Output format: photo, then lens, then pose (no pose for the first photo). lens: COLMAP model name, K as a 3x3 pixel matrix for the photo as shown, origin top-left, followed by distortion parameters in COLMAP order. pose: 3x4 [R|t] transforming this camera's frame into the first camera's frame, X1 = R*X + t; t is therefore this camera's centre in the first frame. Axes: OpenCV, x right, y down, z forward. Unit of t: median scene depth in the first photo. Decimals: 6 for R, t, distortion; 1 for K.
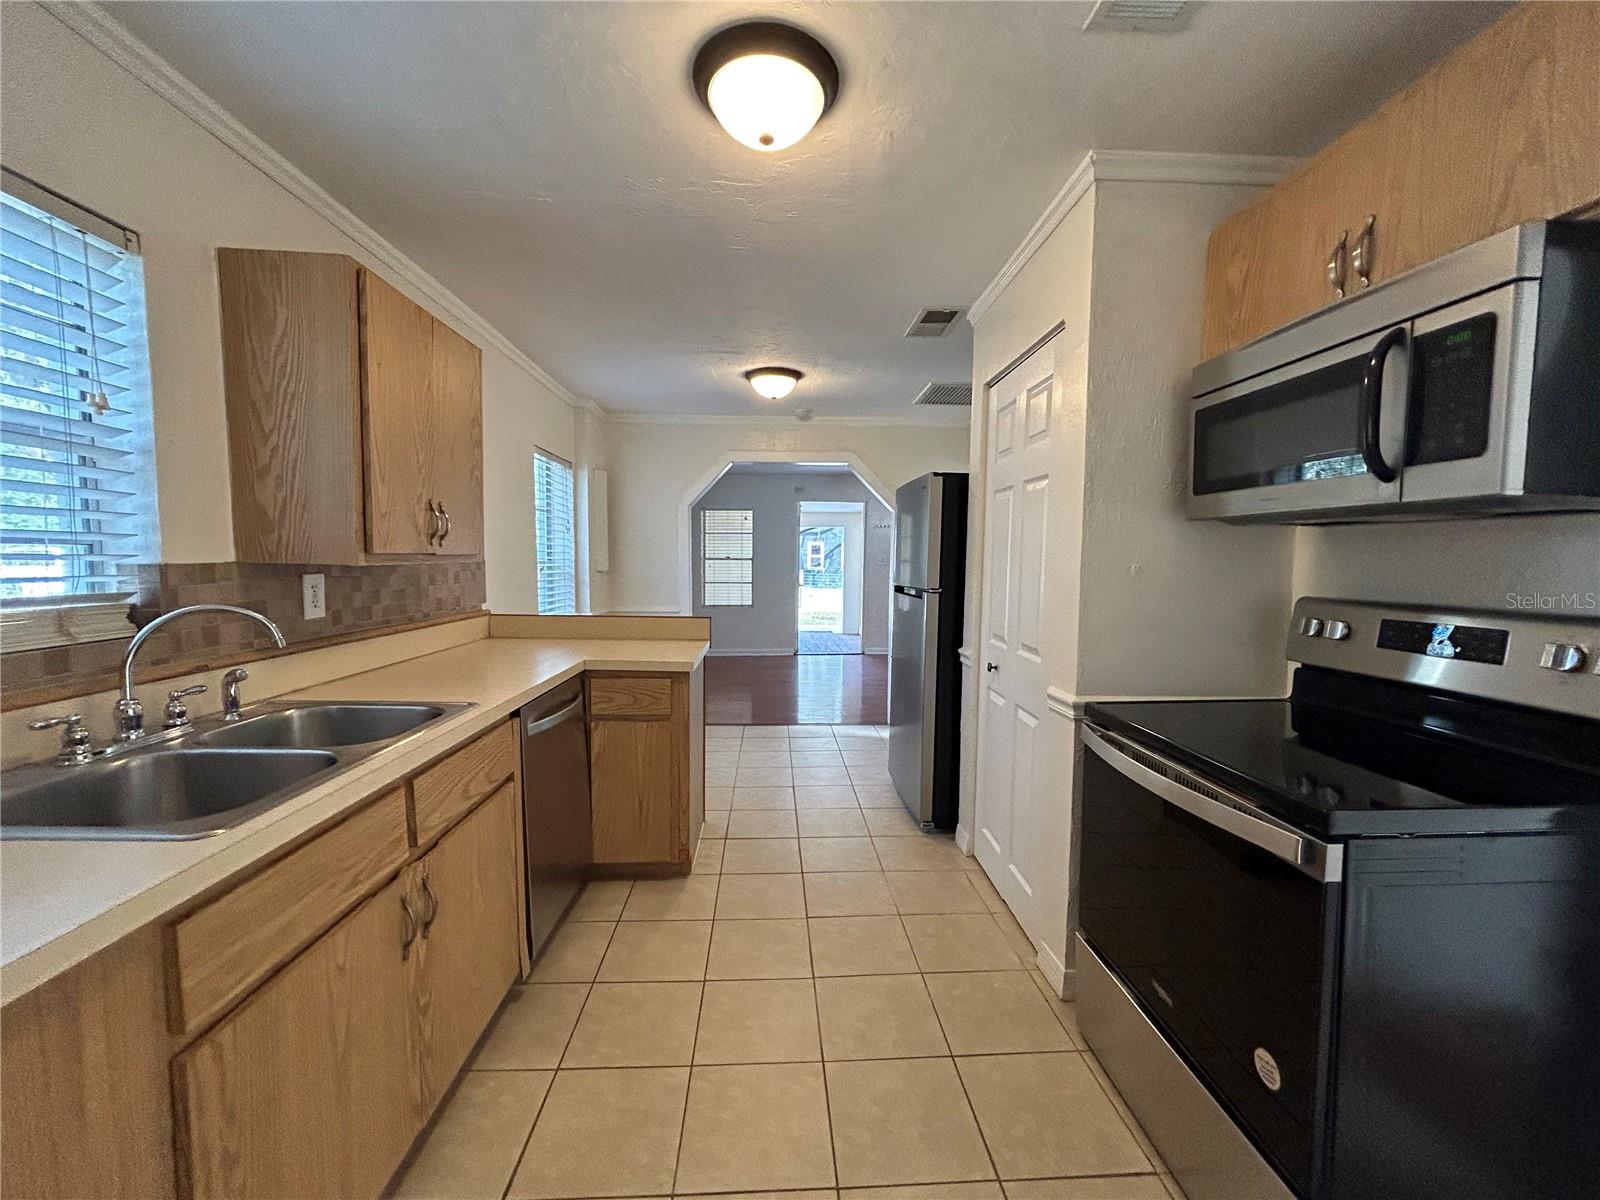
lens RADIAL K [[646.6, 0, 796.9], [0, 646.6, 603.4], [0, 0, 1]] dist [-0.000807, 0.000894]
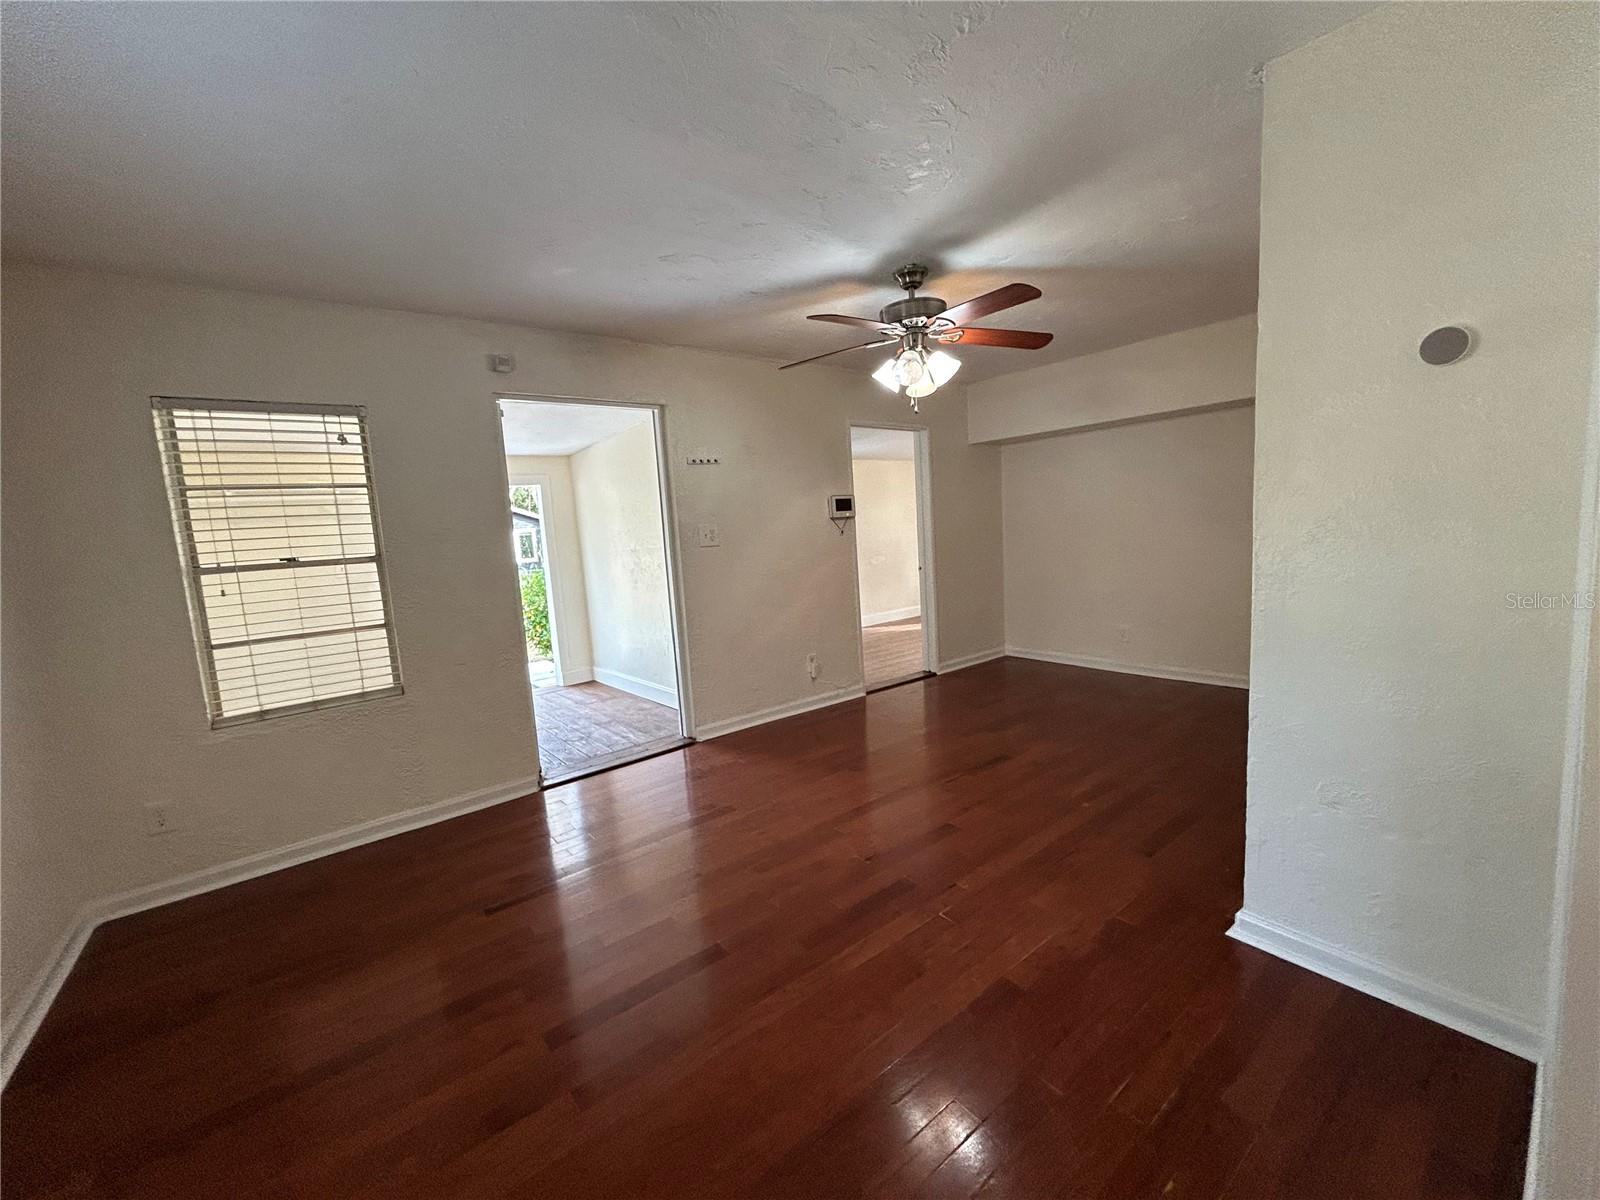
lens RADIAL K [[643.2, 0, 797.4], [0, 643.2, 602.6], [0, 0, 1]] dist [-0.000721, 0.000032]
pose [[0.808490, -0.131254, 0.573686, -0.407024], [0.116506, 0.991216, 0.062589, -0.183944], [-0.576862, 0.016236, 0.816680, 2.684212]]
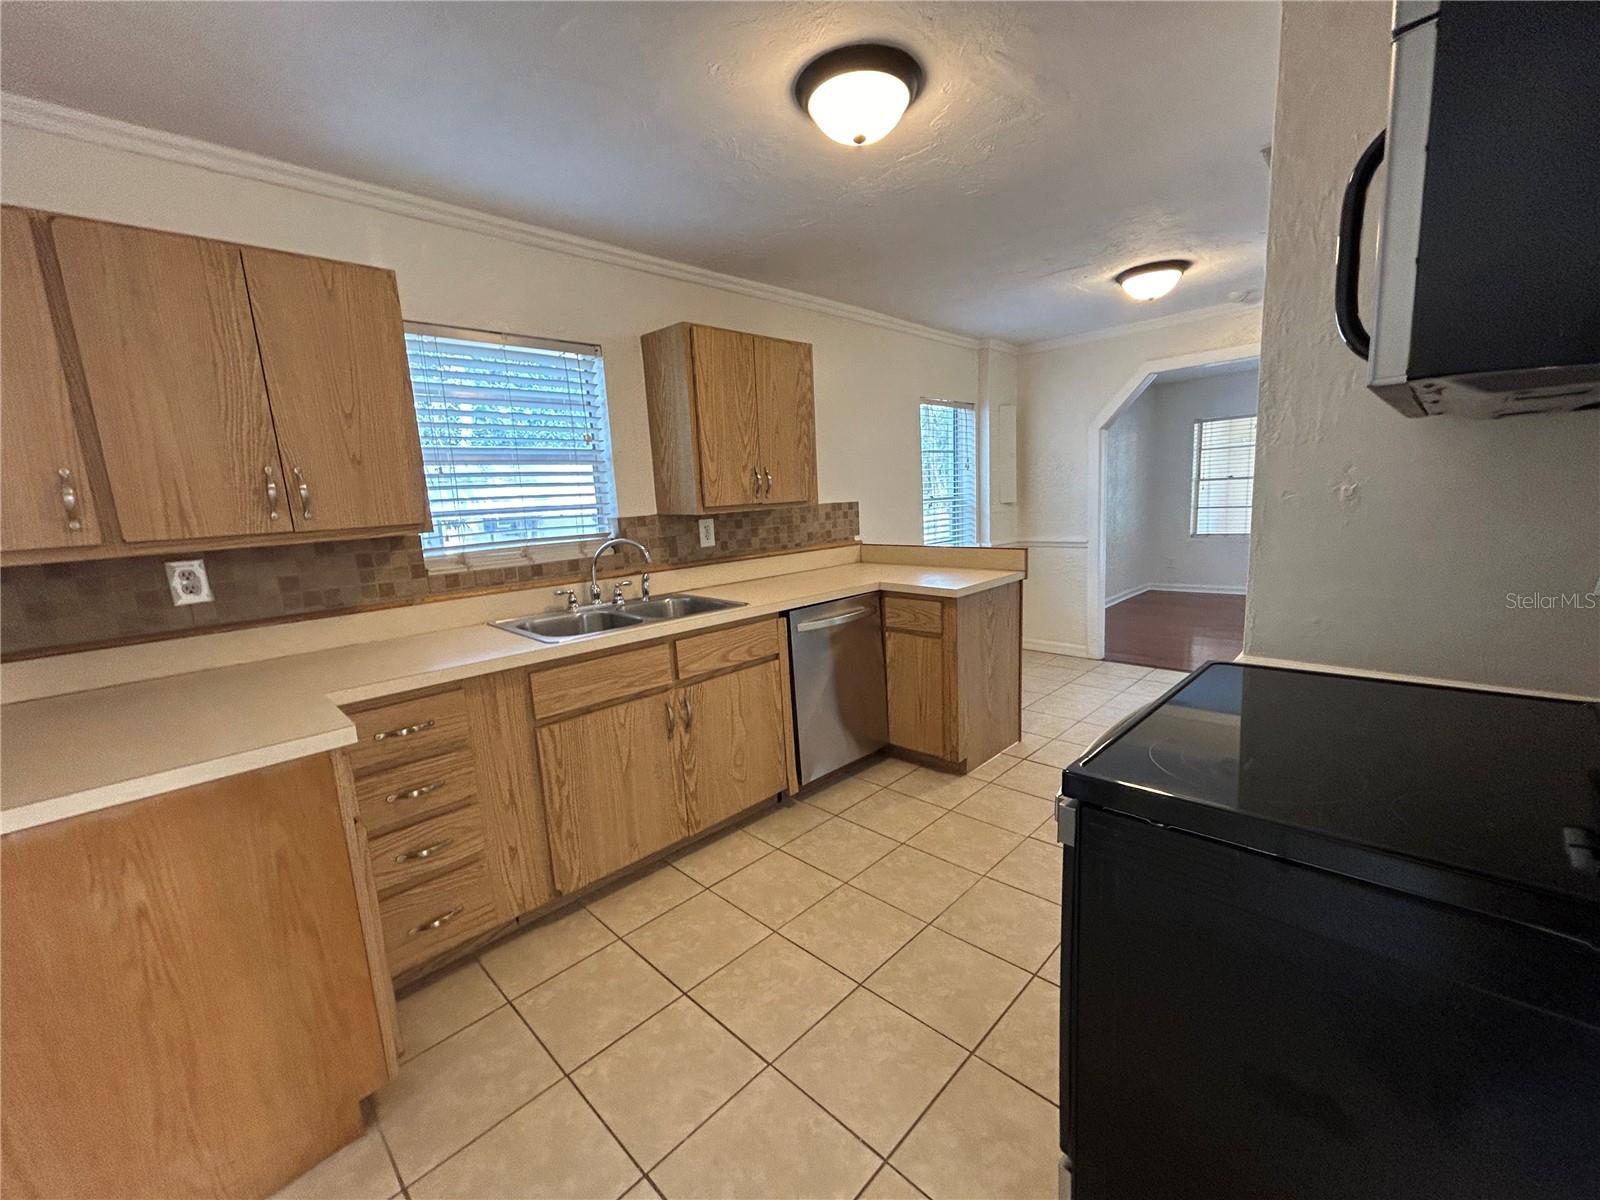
lens RADIAL K [[646.6, 0, 796.9], [0, 646.6, 603.4], [0, 0, 1]] dist [-0.000807, 0.000894]
pose [[0.679169, 0.076304, -0.730005, 0.618855], [0.005302, 0.994046, 0.108835, -0.010138], [0.733962, -0.077788, 0.674721, 0.051275]]
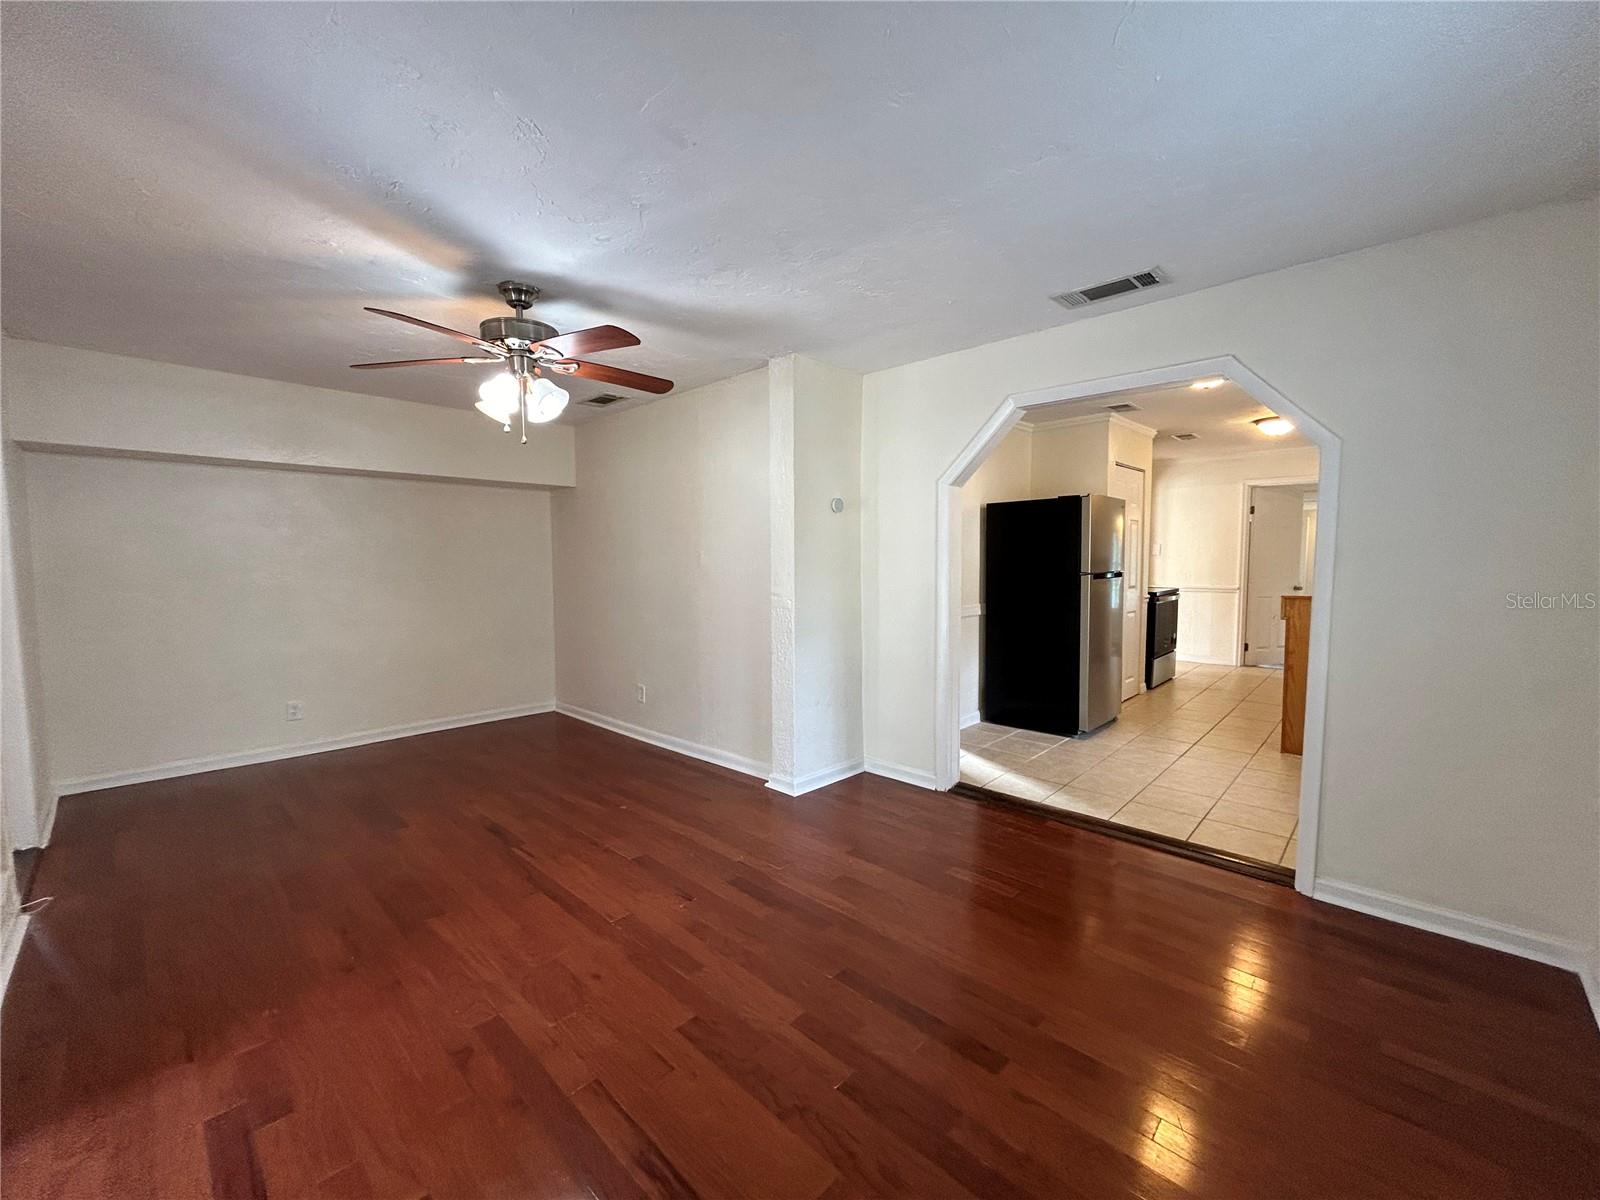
lens RADIAL K [[643.2, 0, 797.4], [0, 643.2, 602.6], [0, 0, 1]] dist [-0.000721, 0.000032]
pose [[-0.691571, -0.051309, 0.720484, -0.650912], [0.056121, 0.990642, 0.124417, -0.301731], [-0.720125, 0.126477, -0.682220, 4.307841]]
